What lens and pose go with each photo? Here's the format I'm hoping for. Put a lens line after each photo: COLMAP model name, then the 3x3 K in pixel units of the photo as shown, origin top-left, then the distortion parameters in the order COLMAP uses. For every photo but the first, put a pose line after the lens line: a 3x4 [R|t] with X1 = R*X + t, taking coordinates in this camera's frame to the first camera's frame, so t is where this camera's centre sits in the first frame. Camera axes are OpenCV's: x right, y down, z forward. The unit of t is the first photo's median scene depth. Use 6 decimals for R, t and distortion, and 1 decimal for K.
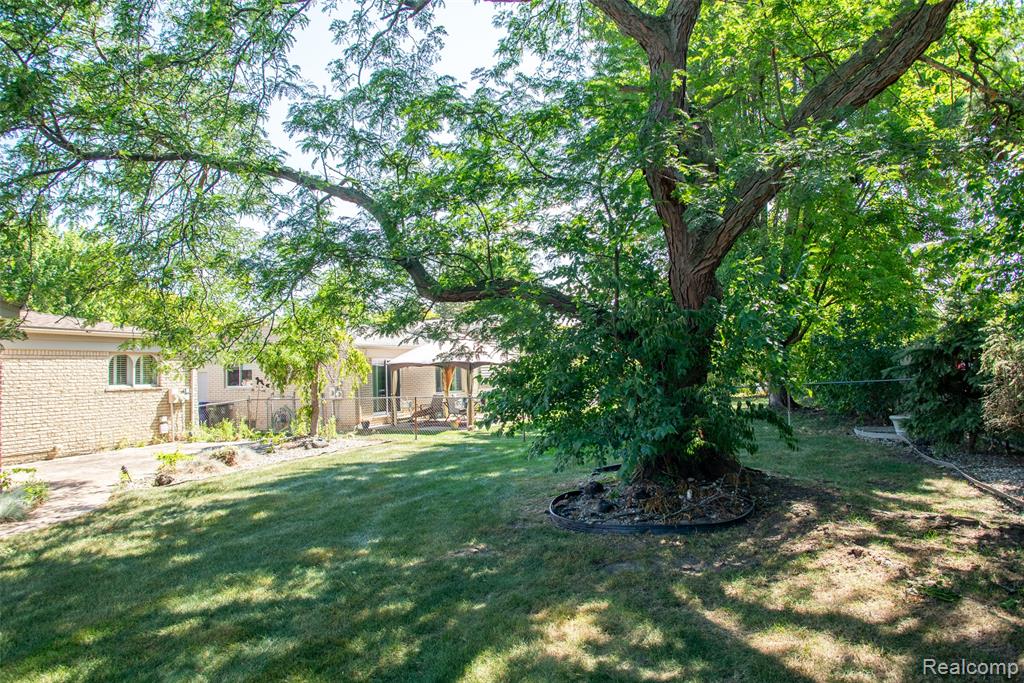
lens RADIAL K [[607.9, 0, 512.0], [0, 607.9, 341.5], [0, 0, 1]] dist [-0.001096, 0.000338]
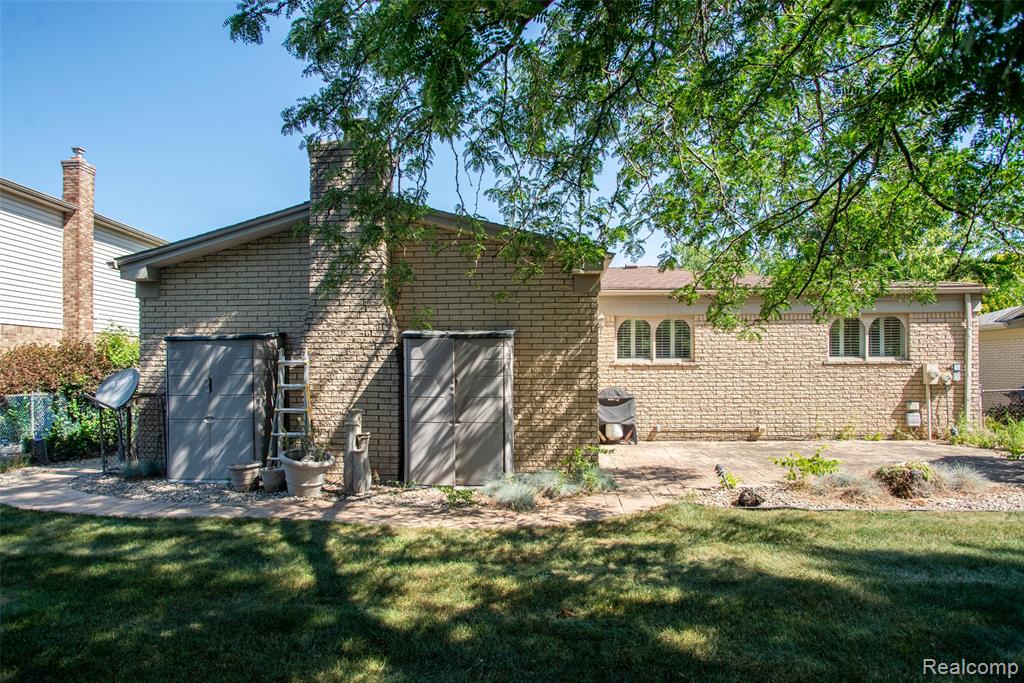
lens RADIAL K [[607.9, 0, 512.0], [0, 607.9, 341.5], [0, 0, 1]] dist [-0.001096, 0.000338]
pose [[0.246357, -0.014943, -0.969064, -0.000522], [0.050837, 0.998704, -0.002476, 0.031539], [0.967845, -0.048654, 0.246797, 0.389376]]
